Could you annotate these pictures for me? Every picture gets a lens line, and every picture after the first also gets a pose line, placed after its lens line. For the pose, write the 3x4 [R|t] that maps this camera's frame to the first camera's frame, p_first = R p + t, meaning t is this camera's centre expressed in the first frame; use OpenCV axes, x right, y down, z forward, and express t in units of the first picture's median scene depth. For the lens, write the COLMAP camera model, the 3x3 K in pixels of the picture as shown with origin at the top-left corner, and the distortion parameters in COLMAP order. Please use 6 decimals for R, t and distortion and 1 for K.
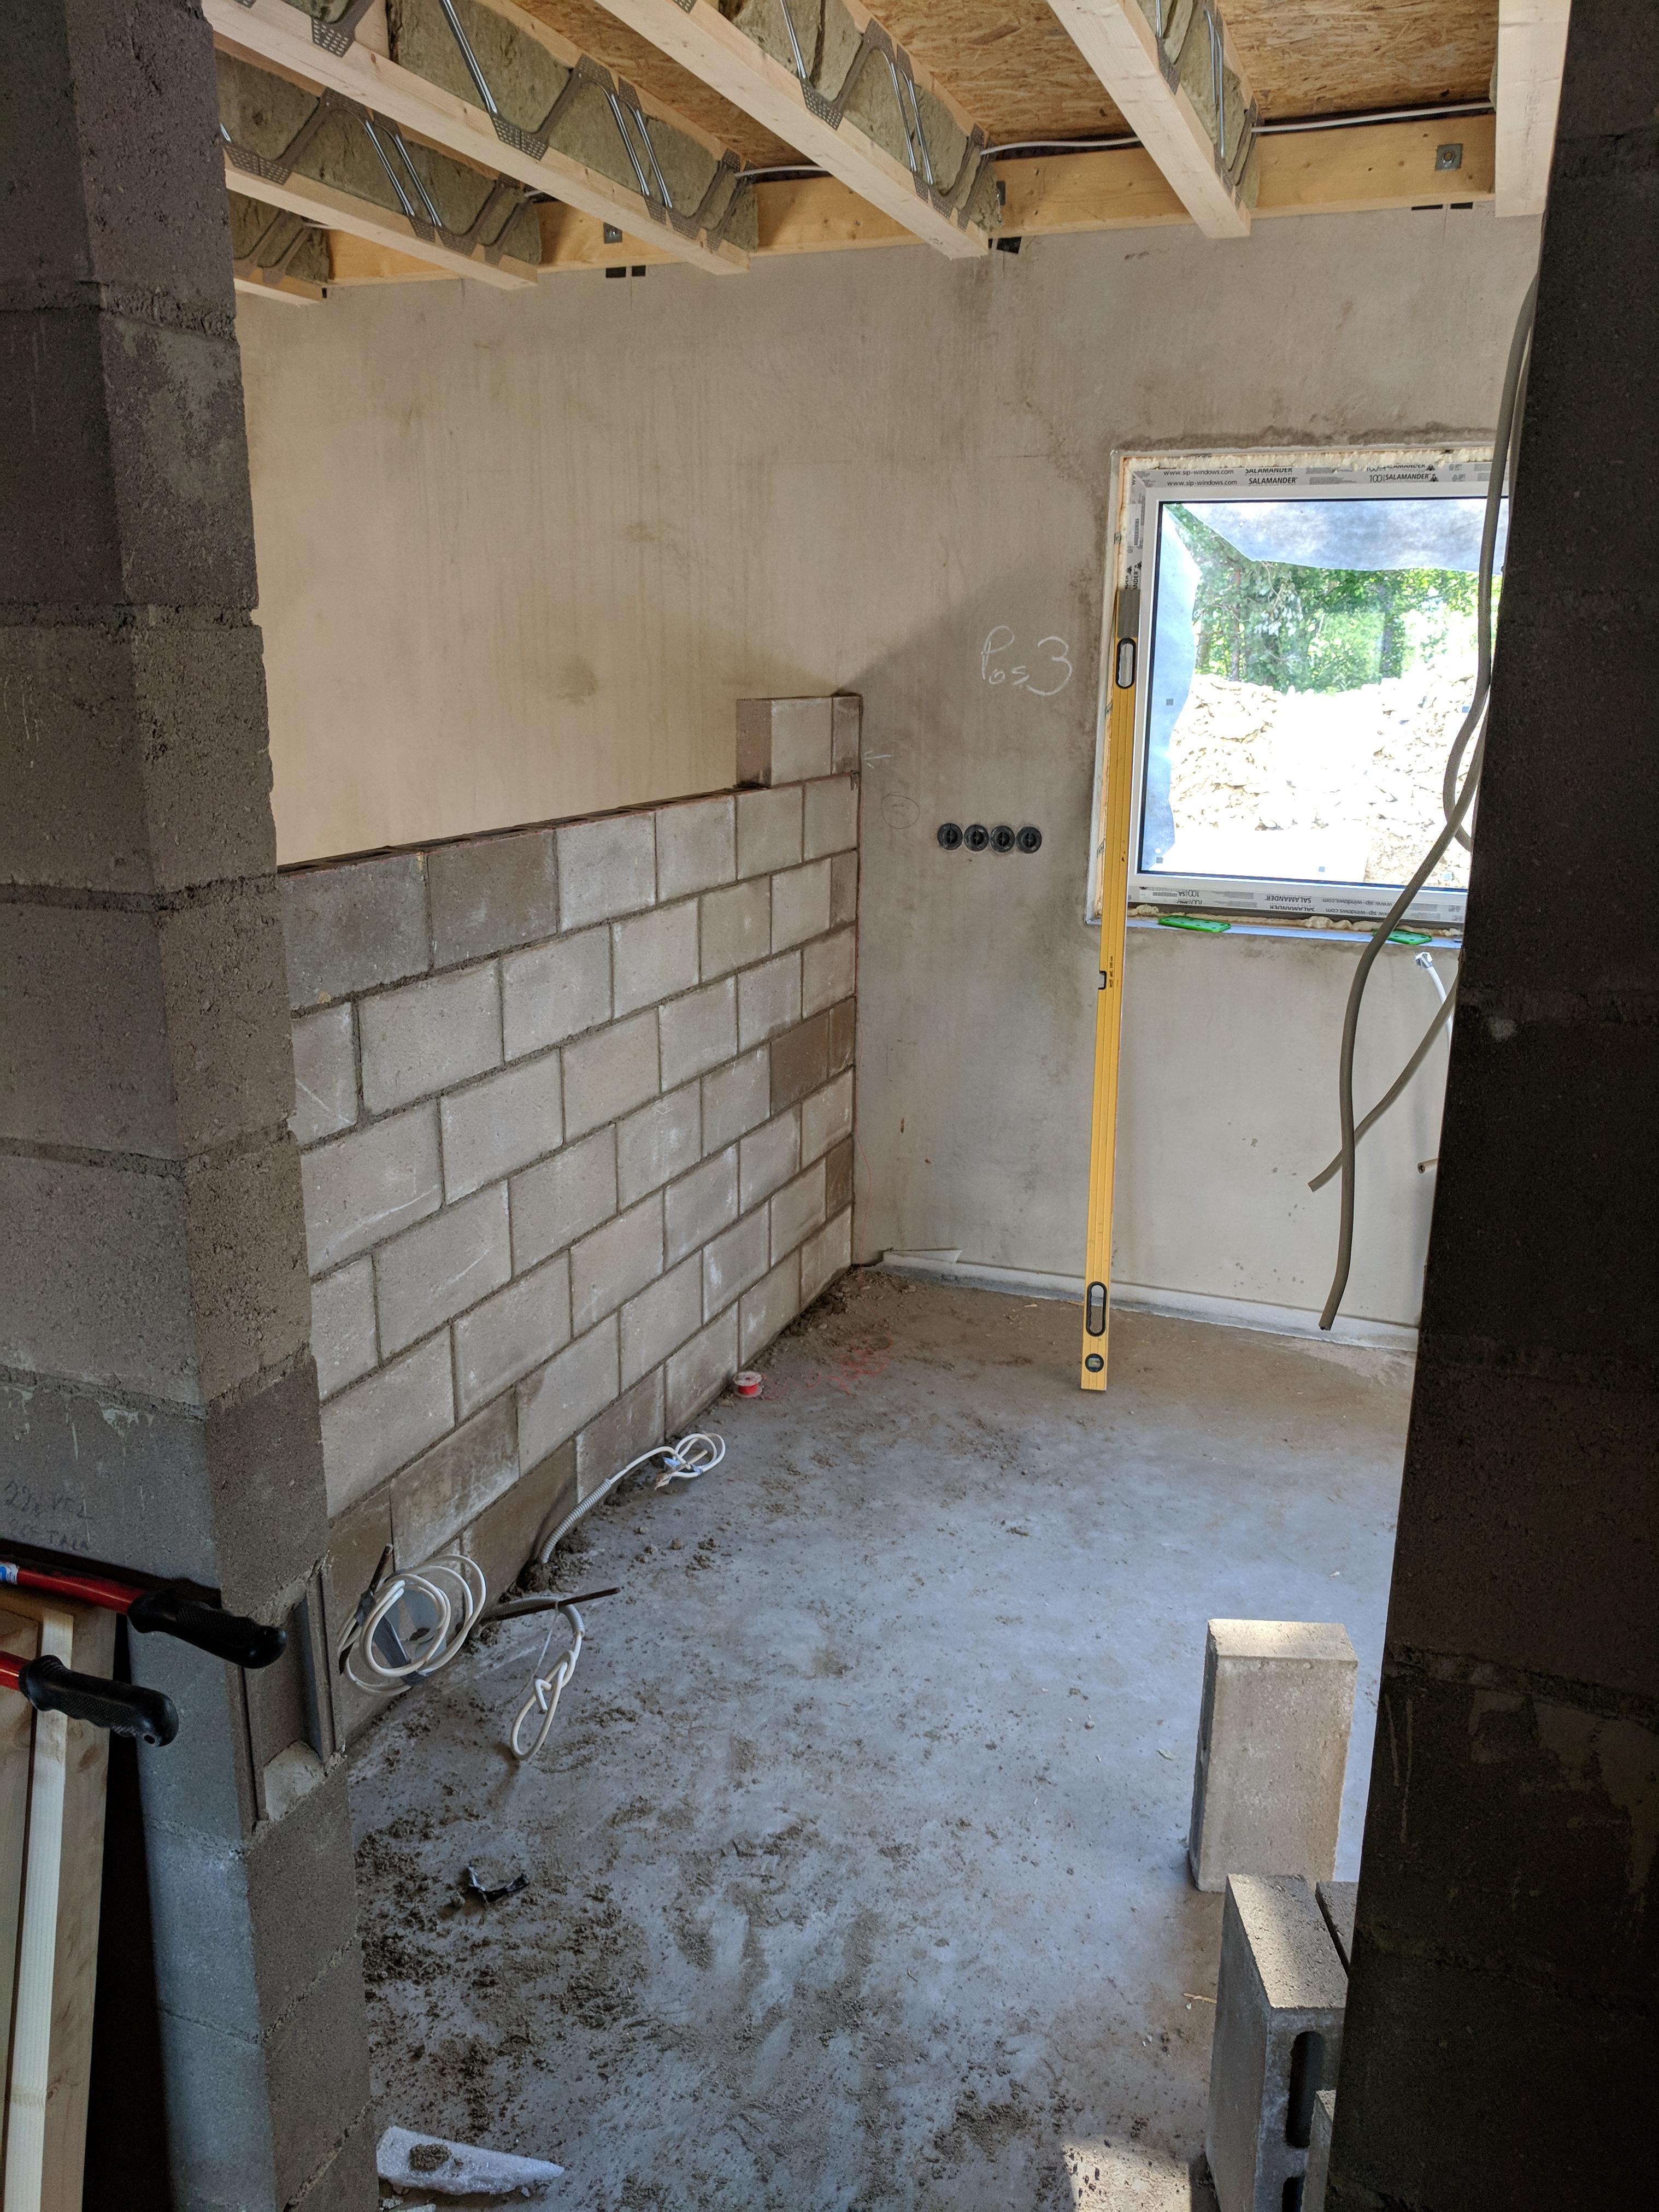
lens RADIAL K [[1671.8, 0, 824.8], [0, 1671.8, 1109.8], [0, 0, 1]] dist [-0.018067, 0.037391]
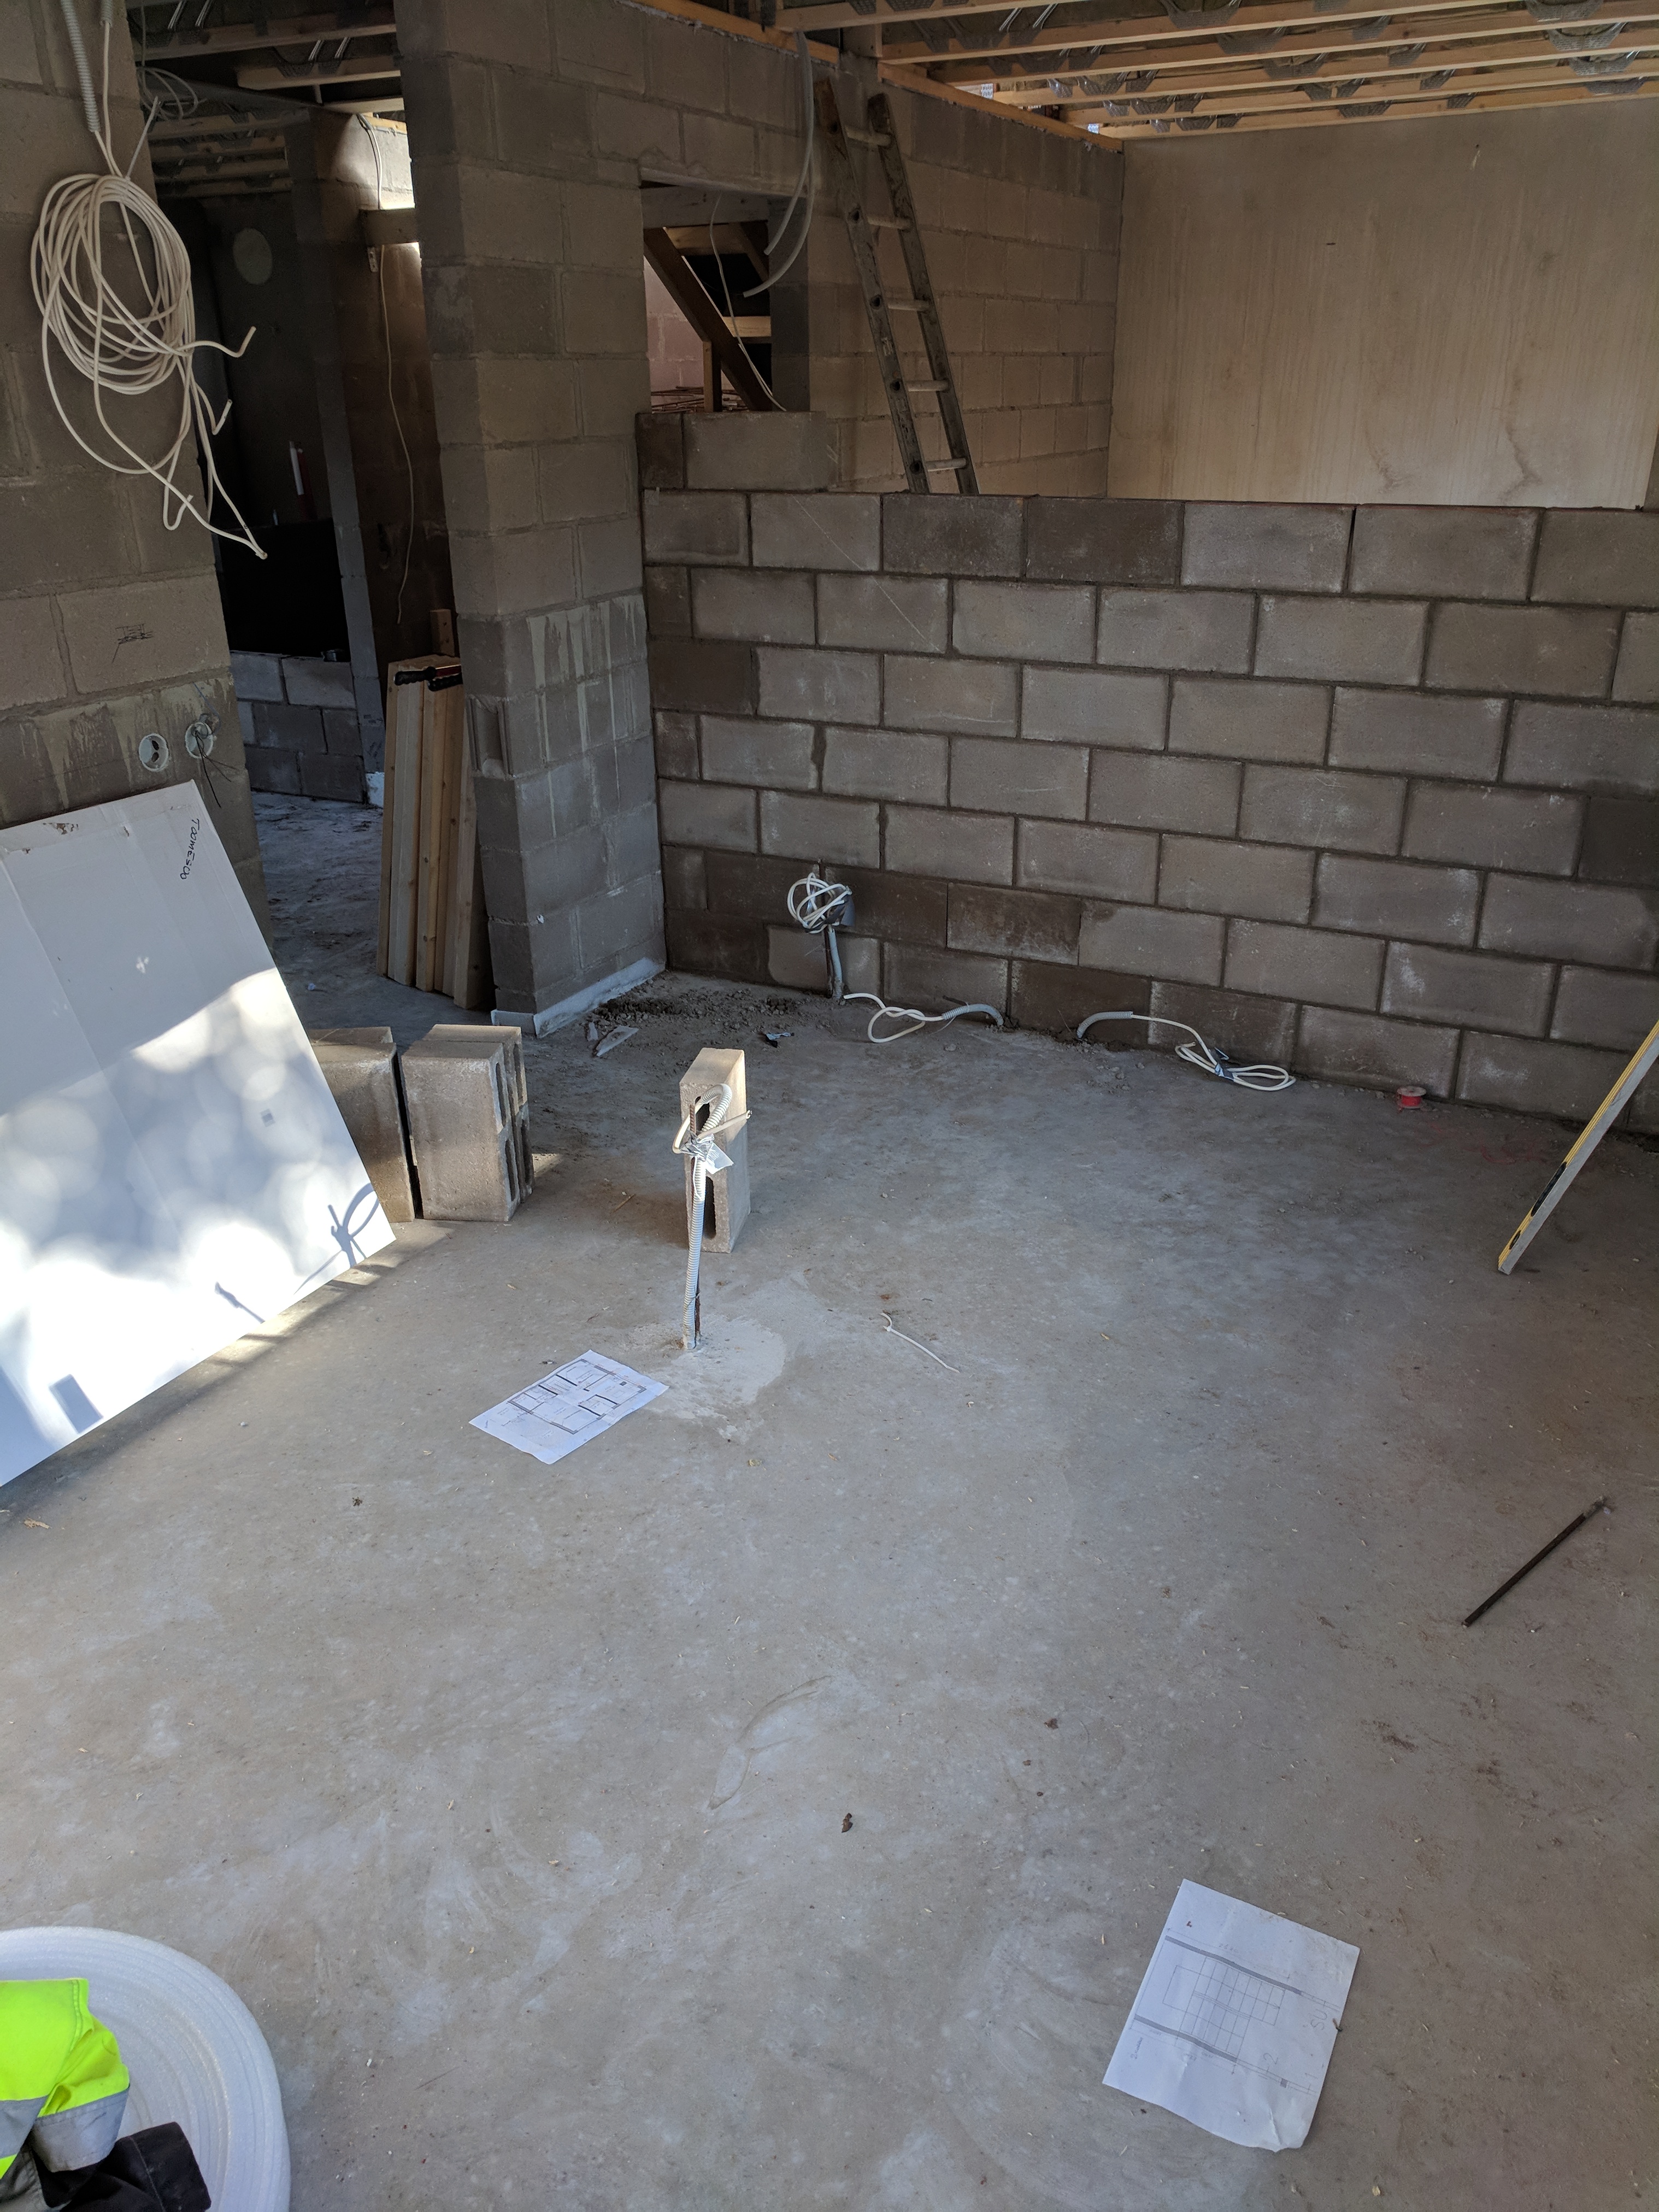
lens RADIAL K [[1671.8, 0, 825.8], [0, 1671.8, 1113.2], [0, 0, 1]] dist [-0.018067, 0.037391]
pose [[-0.123366, 0.391346, -0.911937, 1.257429], [-0.255933, 0.875322, 0.410256, -0.212690], [0.958791, 0.284006, -0.007826, 0.869846]]
